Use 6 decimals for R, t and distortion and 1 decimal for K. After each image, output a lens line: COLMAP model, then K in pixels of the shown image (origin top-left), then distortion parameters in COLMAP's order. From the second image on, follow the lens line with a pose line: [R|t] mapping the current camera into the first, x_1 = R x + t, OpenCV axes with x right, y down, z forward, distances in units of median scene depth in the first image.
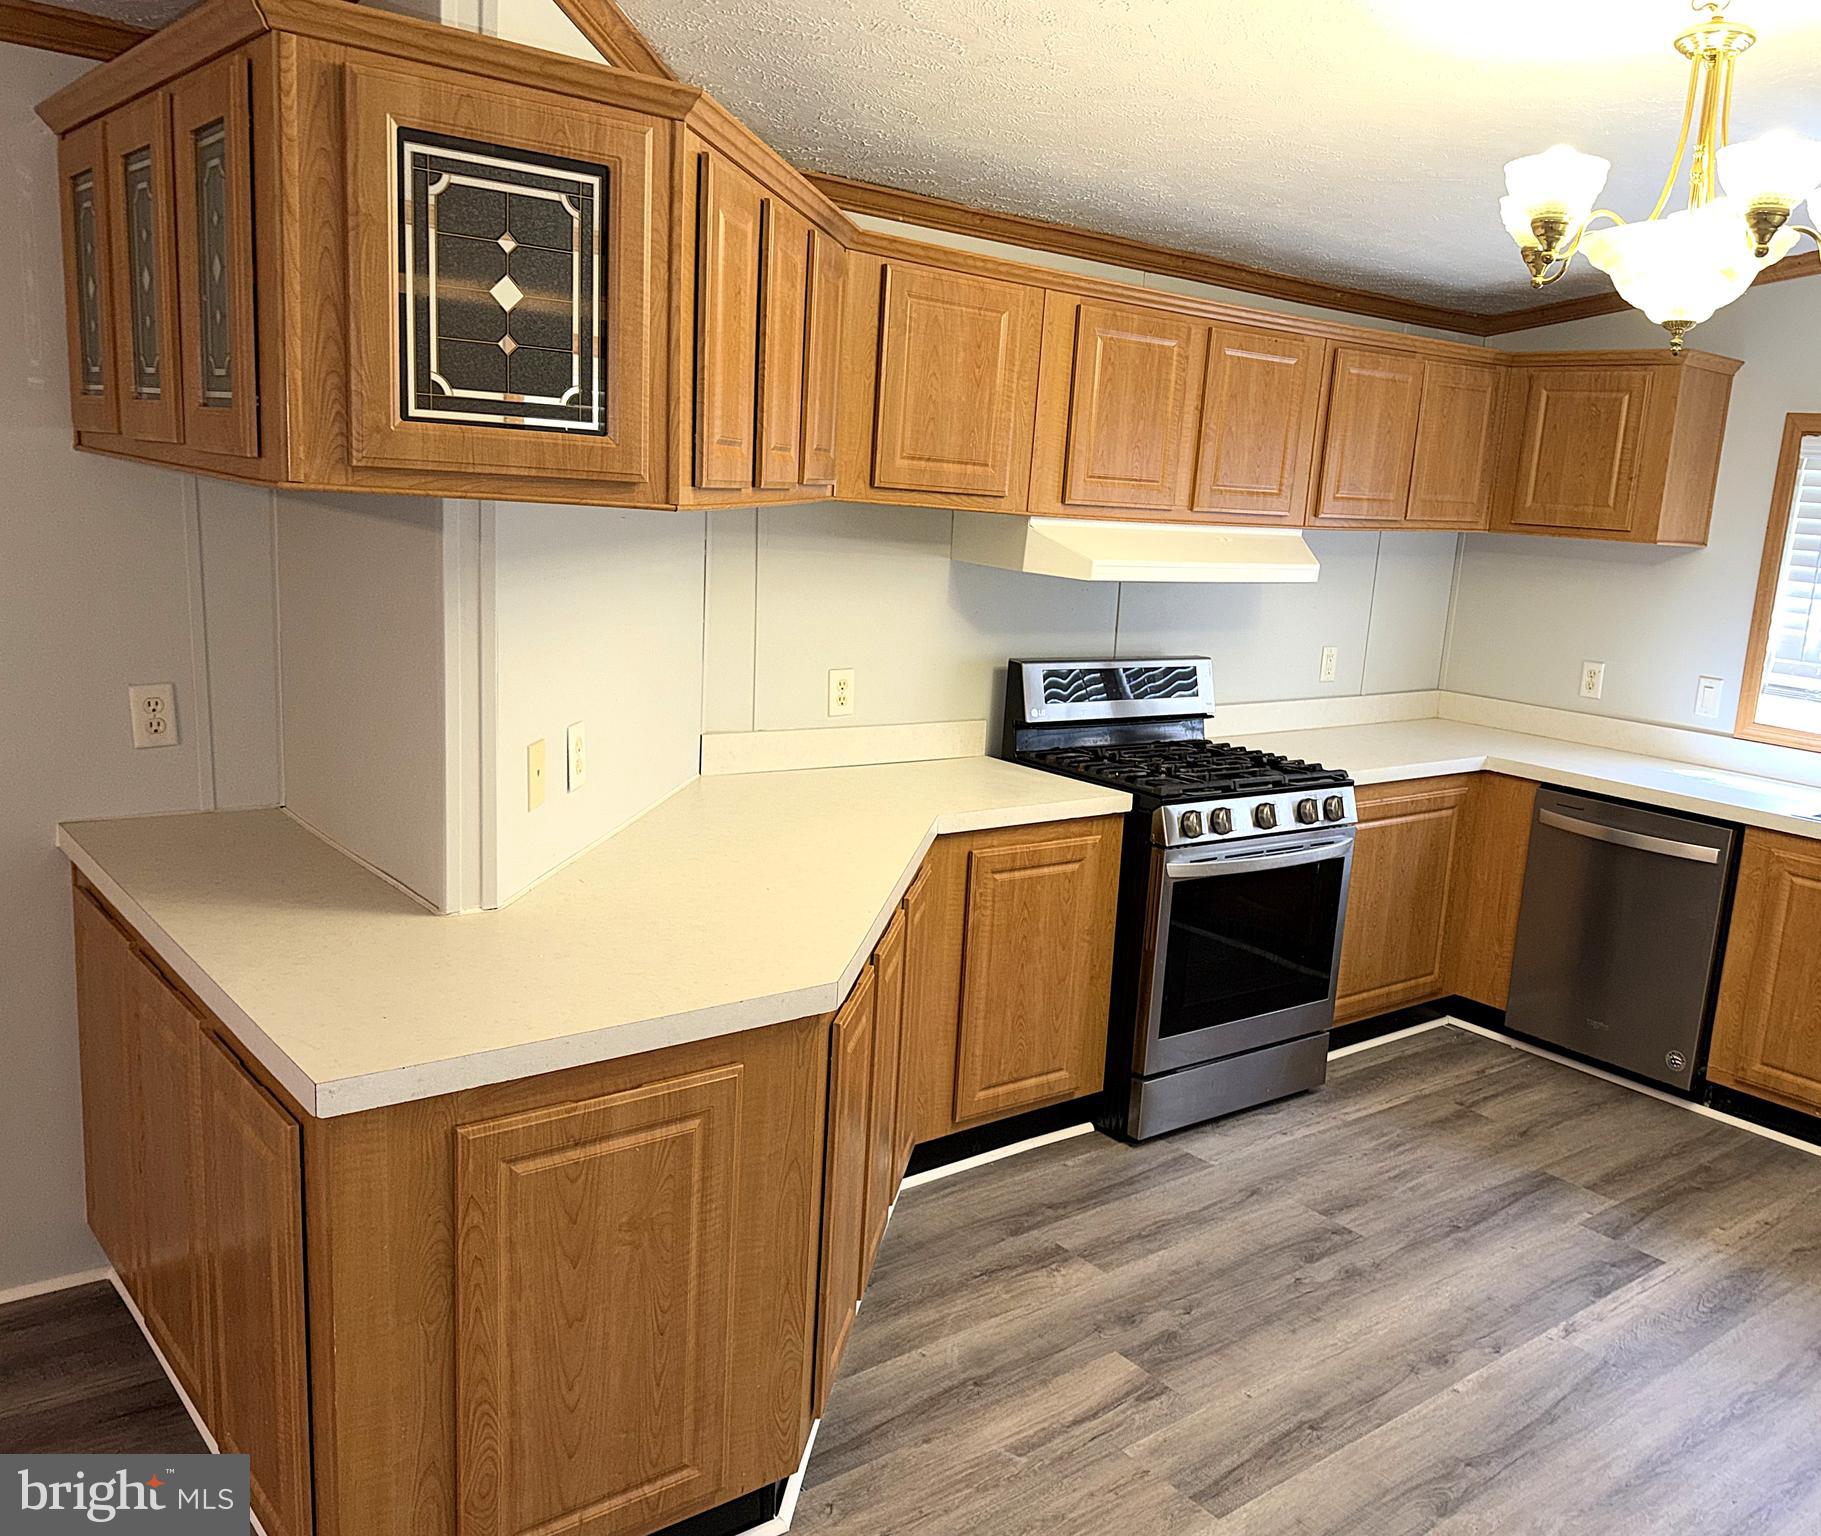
lens RADIAL K [[1602.8, 0, 999.8], [0, 1602.8, 792.5], [0, 0, 1]] dist [0.083525, -0.102619]
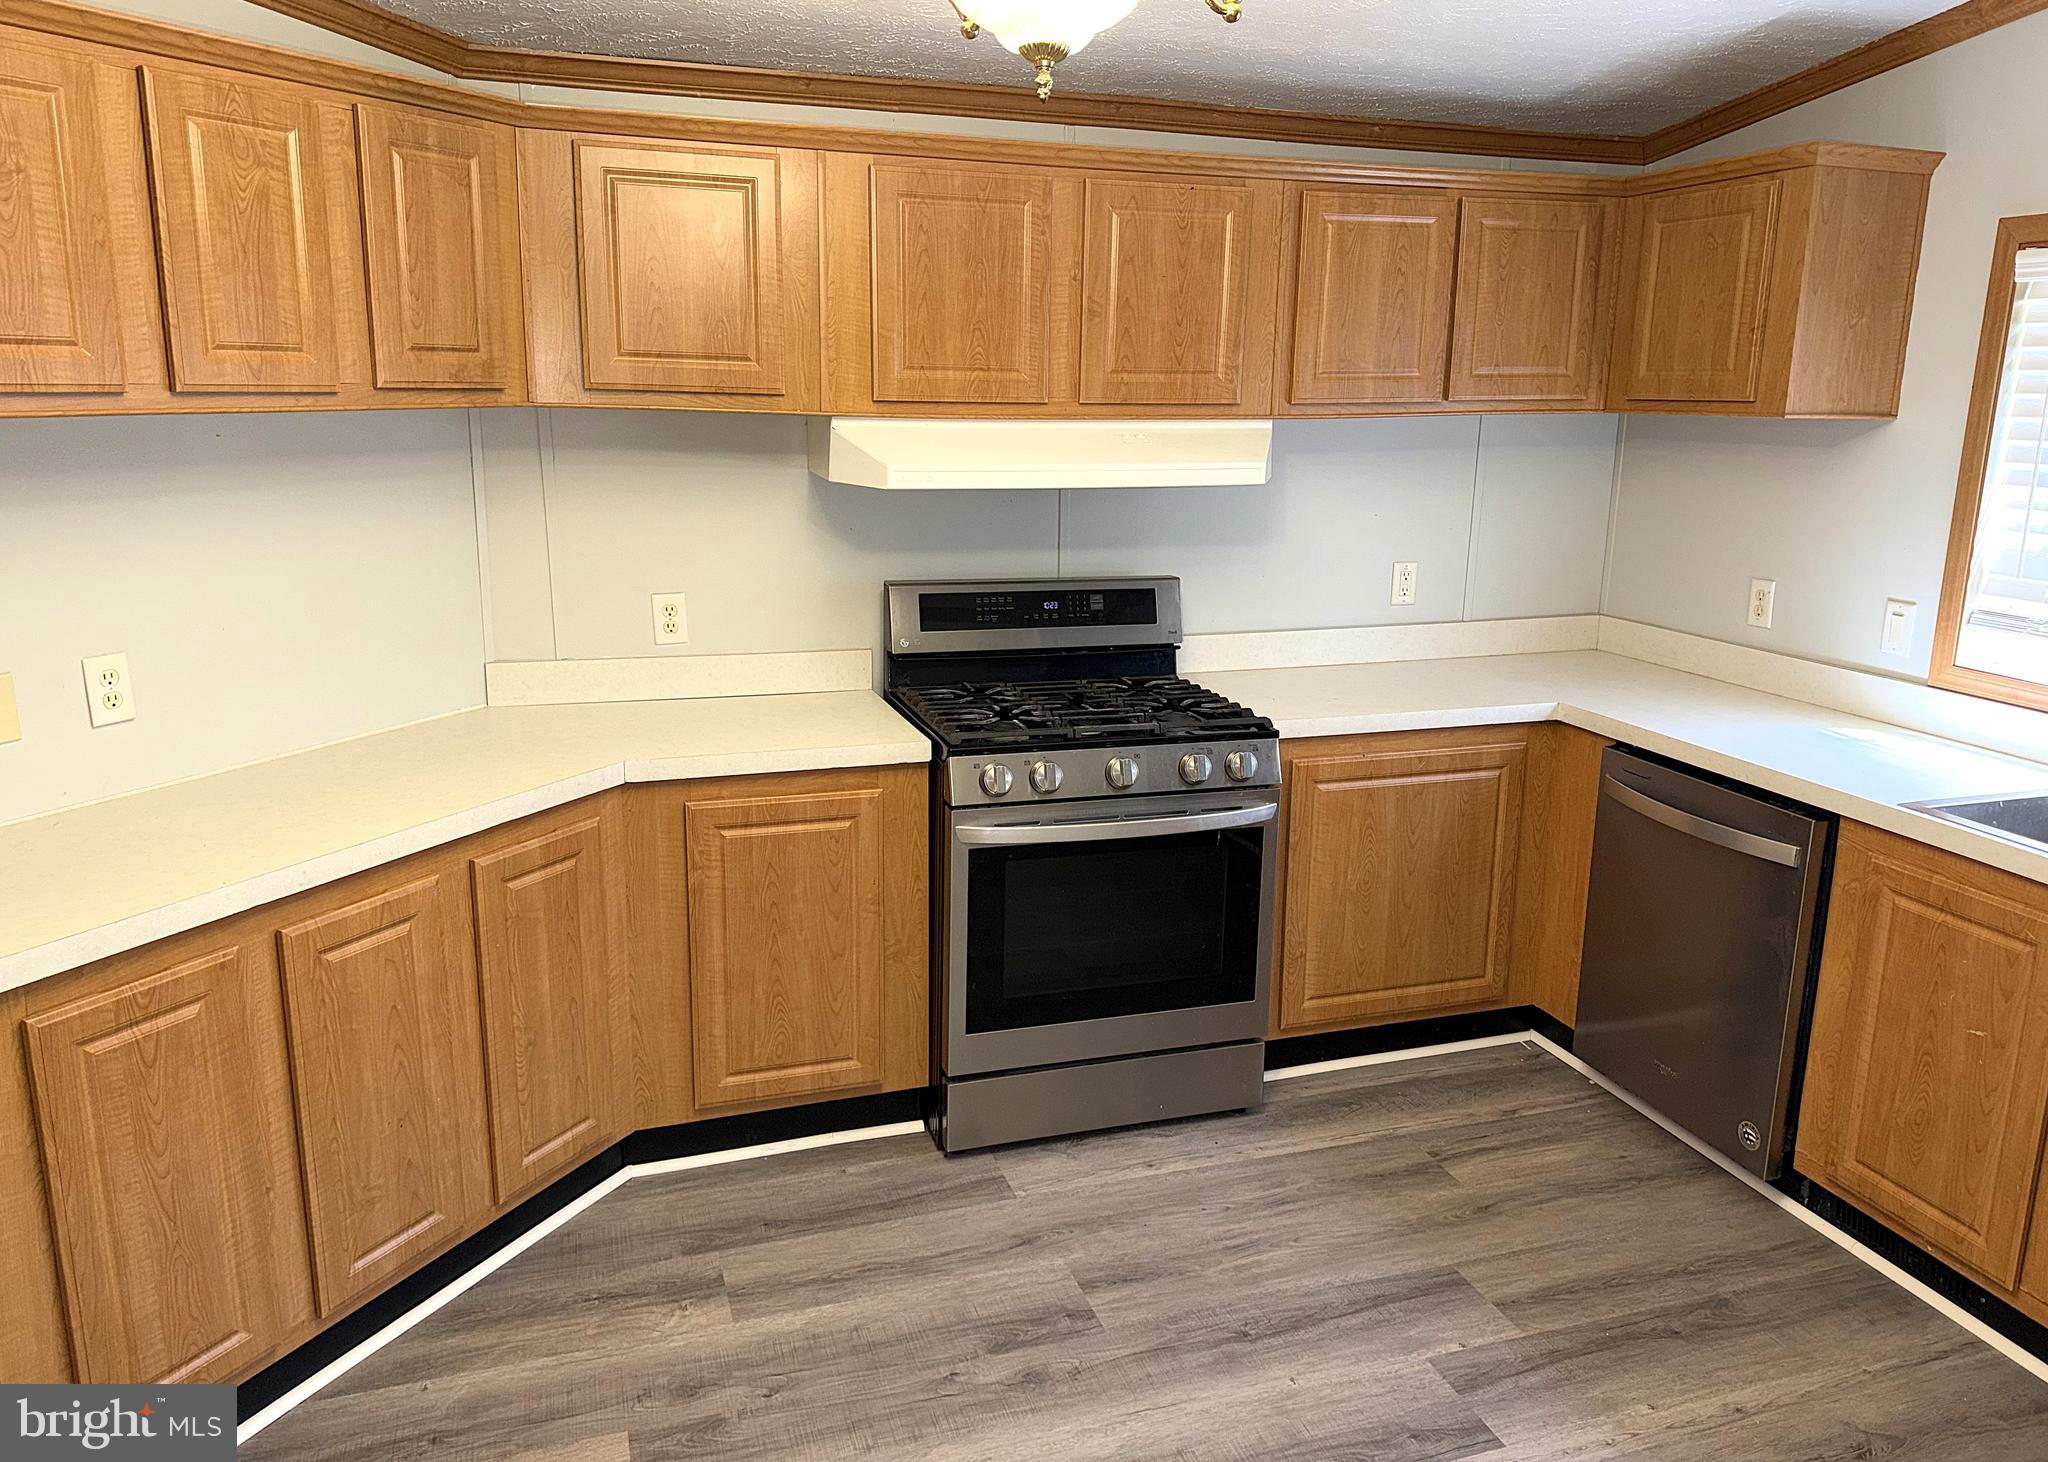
lens RADIAL K [[1473.0, 0, 997.7], [0, 1473.0, 700.5], [0, 0, 1]] dist [0.018124, -0.014289]
pose [[0.918533, 0.025281, -0.394535, 0.381764], [-0.025565, 0.999663, 0.004537, -0.022527], [0.394517, 0.005919, 0.918870, 0.280259]]
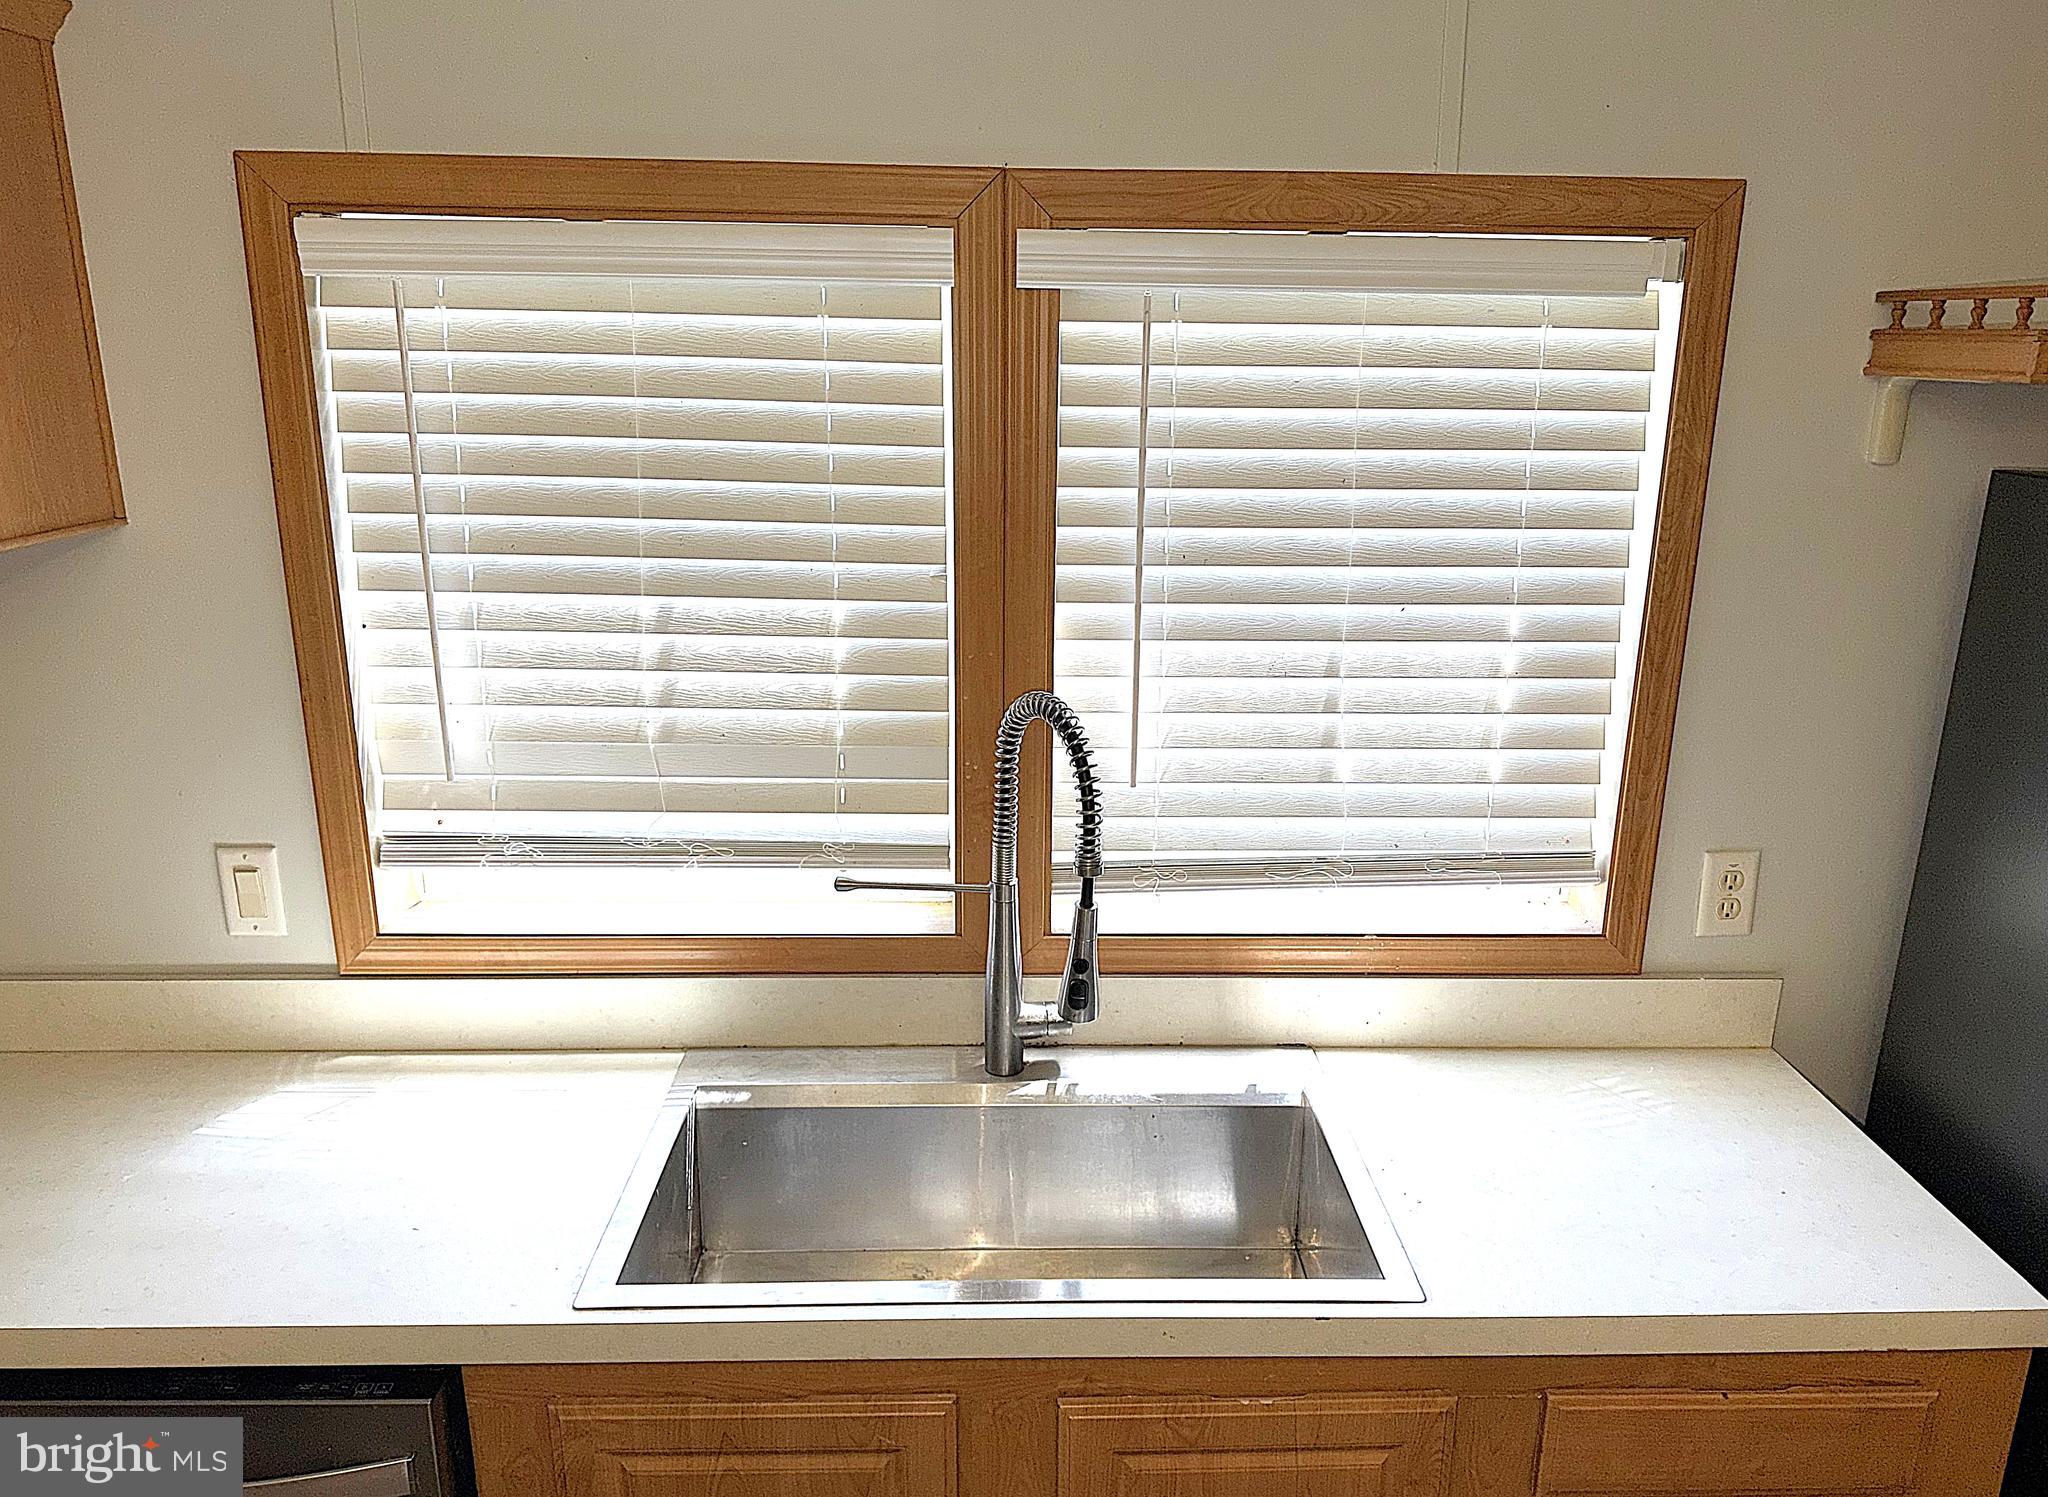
lens RADIAL K [[1554.5, 0, 1046.5], [0, 1554.5, 789.8], [0, 0, 1]] dist [0.006566, -0.000486]
pose [[0.631611, -0.277465, 0.723934, 0.333367], [0.187602, 0.960713, 0.204539, -0.144545], [-0.752245, 0.006622, 0.658850, 0.689178]]
